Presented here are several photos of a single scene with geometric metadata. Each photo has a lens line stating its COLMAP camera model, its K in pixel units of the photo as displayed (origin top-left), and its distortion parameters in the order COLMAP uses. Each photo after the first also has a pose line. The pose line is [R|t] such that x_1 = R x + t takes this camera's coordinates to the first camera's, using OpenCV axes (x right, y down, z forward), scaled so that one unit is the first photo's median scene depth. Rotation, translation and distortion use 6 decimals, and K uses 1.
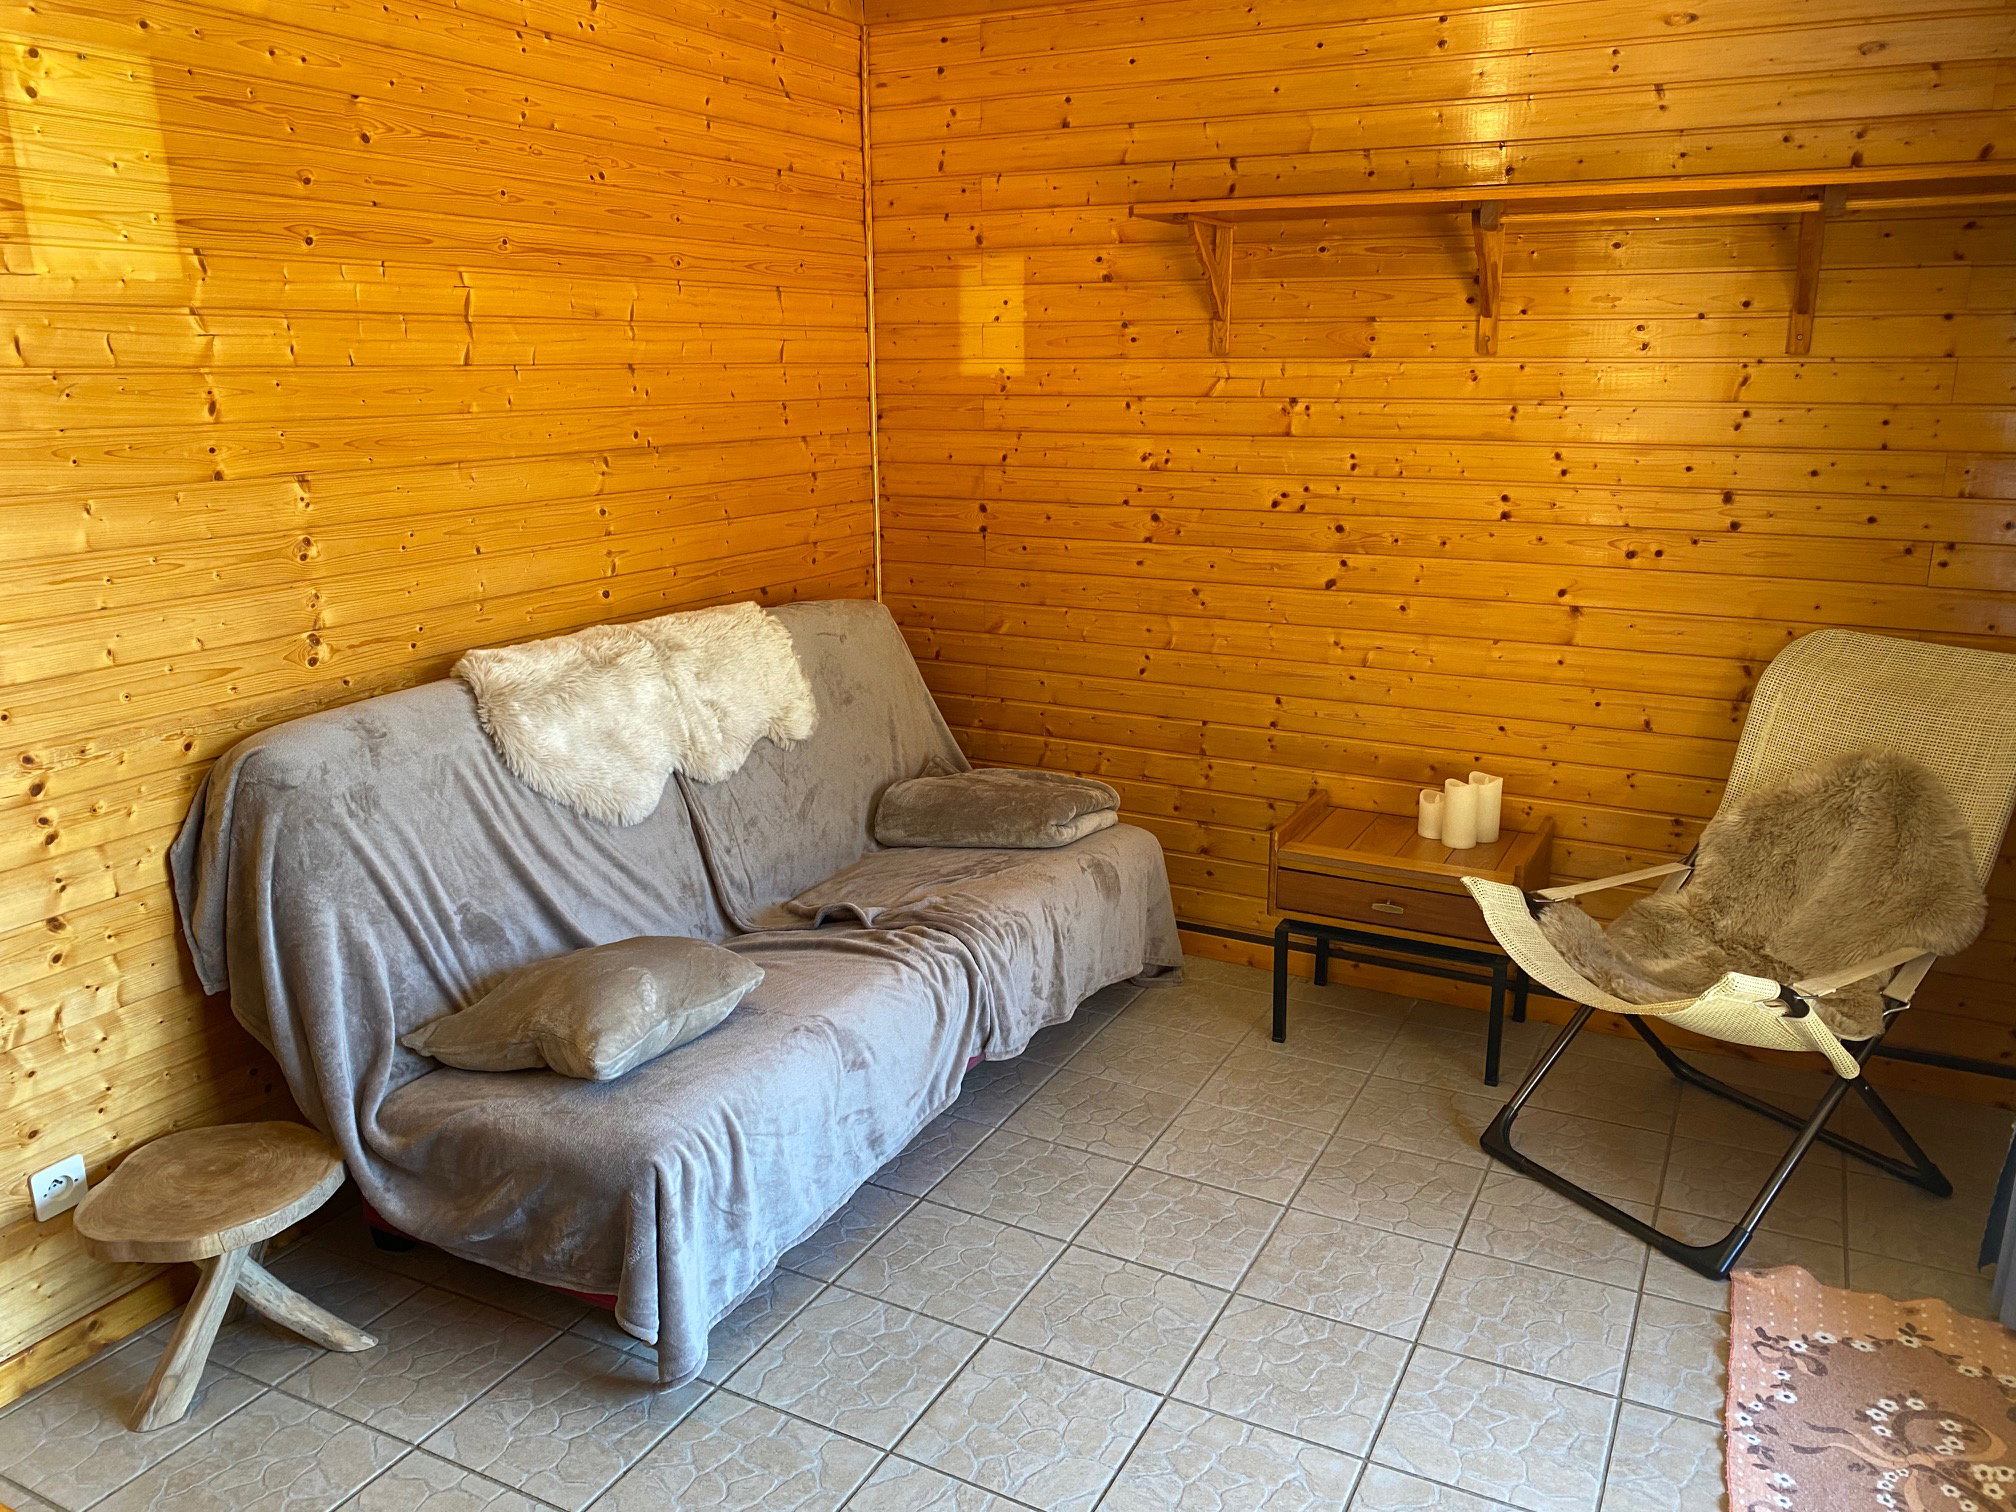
lens RADIAL K [[1515.2, 0, 1005.8], [0, 1515.2, 753.2], [0, 0, 1]] dist [0.004023, -0.004895]
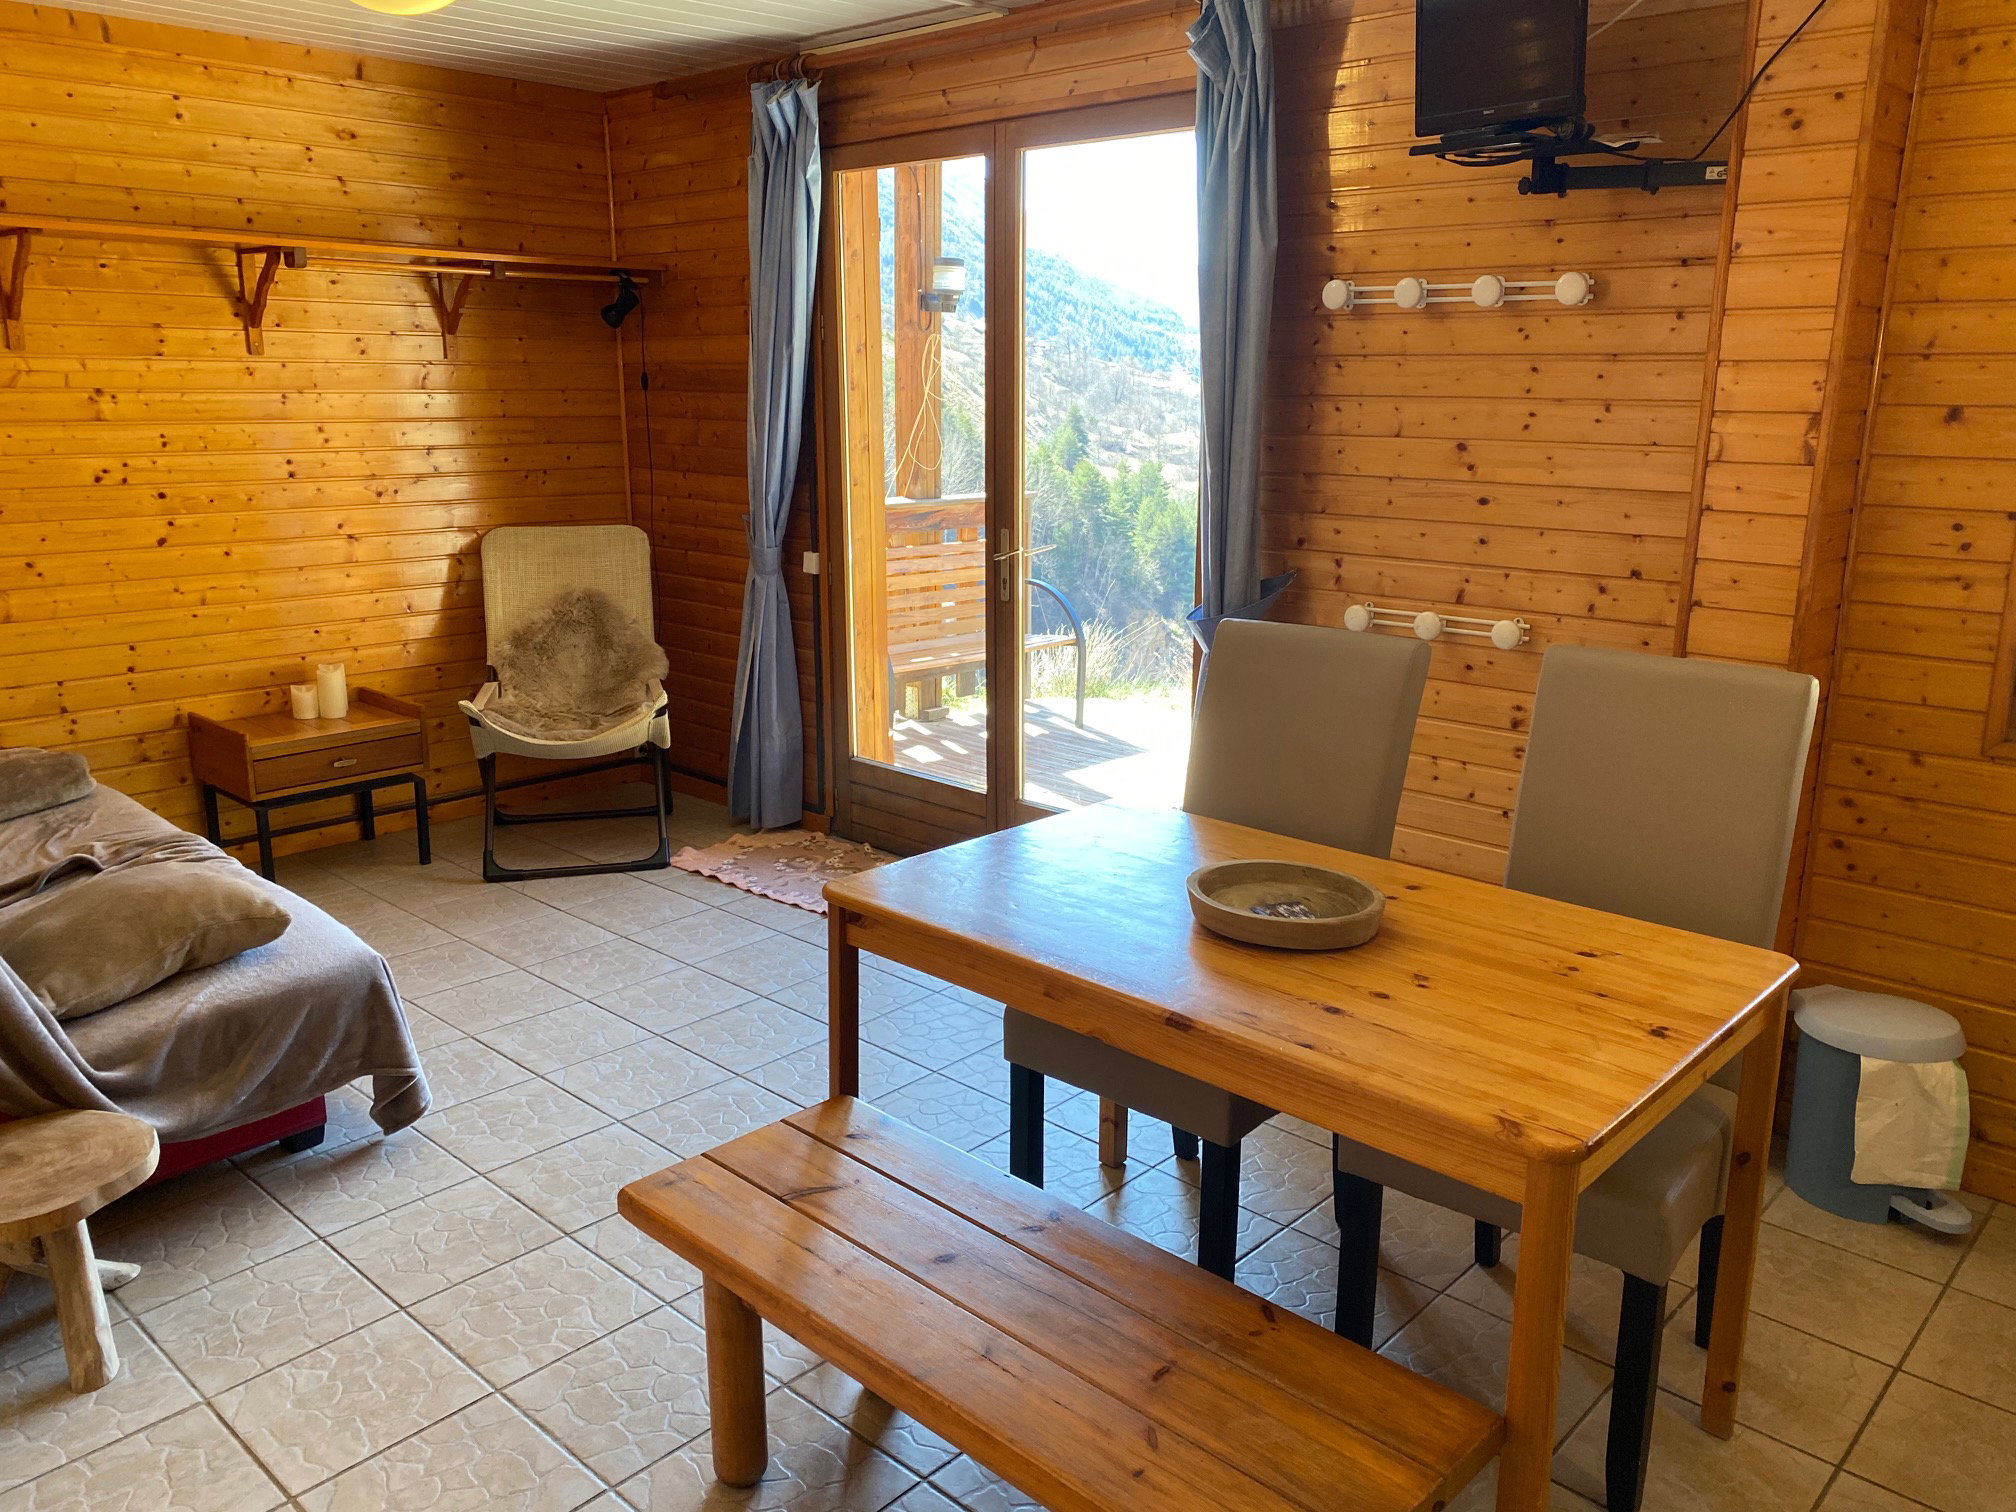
lens RADIAL K [[1515.2, 0, 1009.9], [0, 1515.2, 754.3], [0, 0, 1]] dist [0.004023, -0.004895]
pose [[0.258177, -0.227898, 0.938833, -0.827747], [0.228652, 0.958583, 0.169813, 0.000523], [-0.938649, 0.170824, 0.299594, 0.029377]]
